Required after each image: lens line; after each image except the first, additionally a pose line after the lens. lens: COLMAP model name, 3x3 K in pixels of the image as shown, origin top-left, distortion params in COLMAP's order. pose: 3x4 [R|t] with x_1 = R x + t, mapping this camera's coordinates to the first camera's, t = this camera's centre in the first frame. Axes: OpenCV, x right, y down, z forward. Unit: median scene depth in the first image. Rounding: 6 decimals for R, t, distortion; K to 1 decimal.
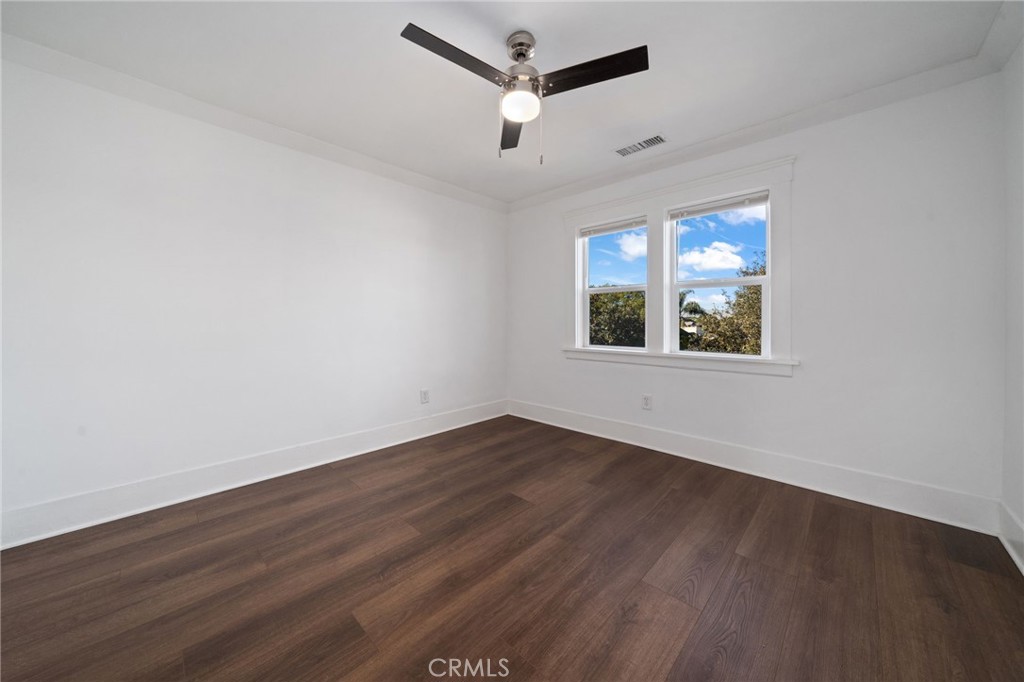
lens RADIAL K [[368.7, 0, 512.2], [0, 368.7, 329.8], [0, 0, 1]] dist [-0.000895, -0.000012]
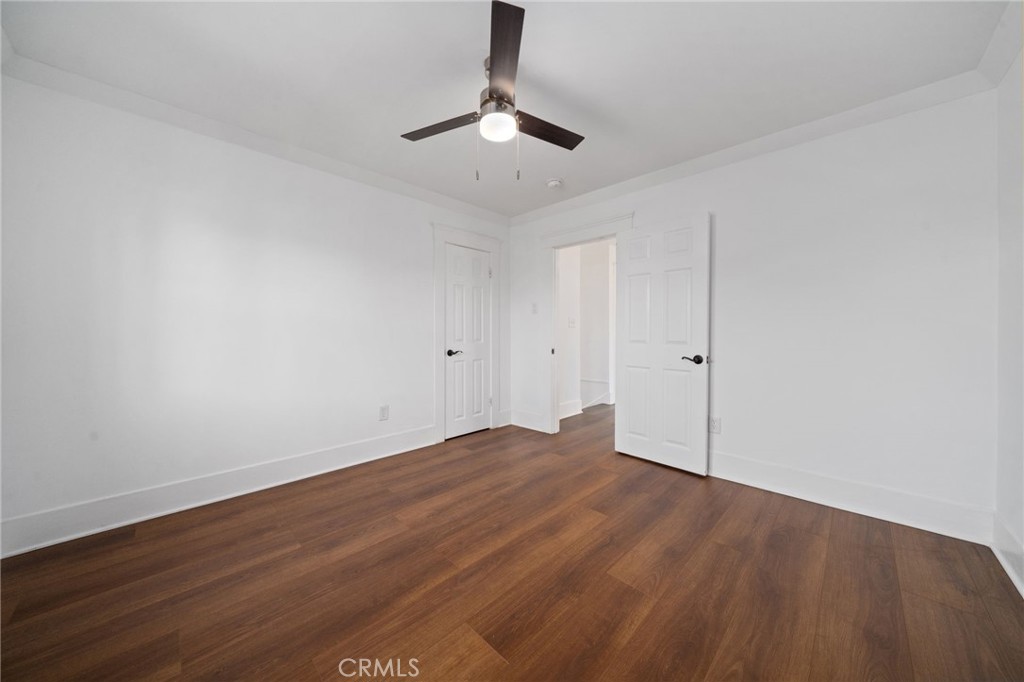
lens RADIAL K [[368.7, 0, 512.2], [0, 368.7, 329.8], [0, 0, 1]] dist [-0.000895, -0.000012]
pose [[-0.999905, 0.000536, 0.013769, -0.031692], [0.000710, 0.999919, 0.012676, -0.047886], [-0.013761, 0.012685, -0.999825, 1.992146]]
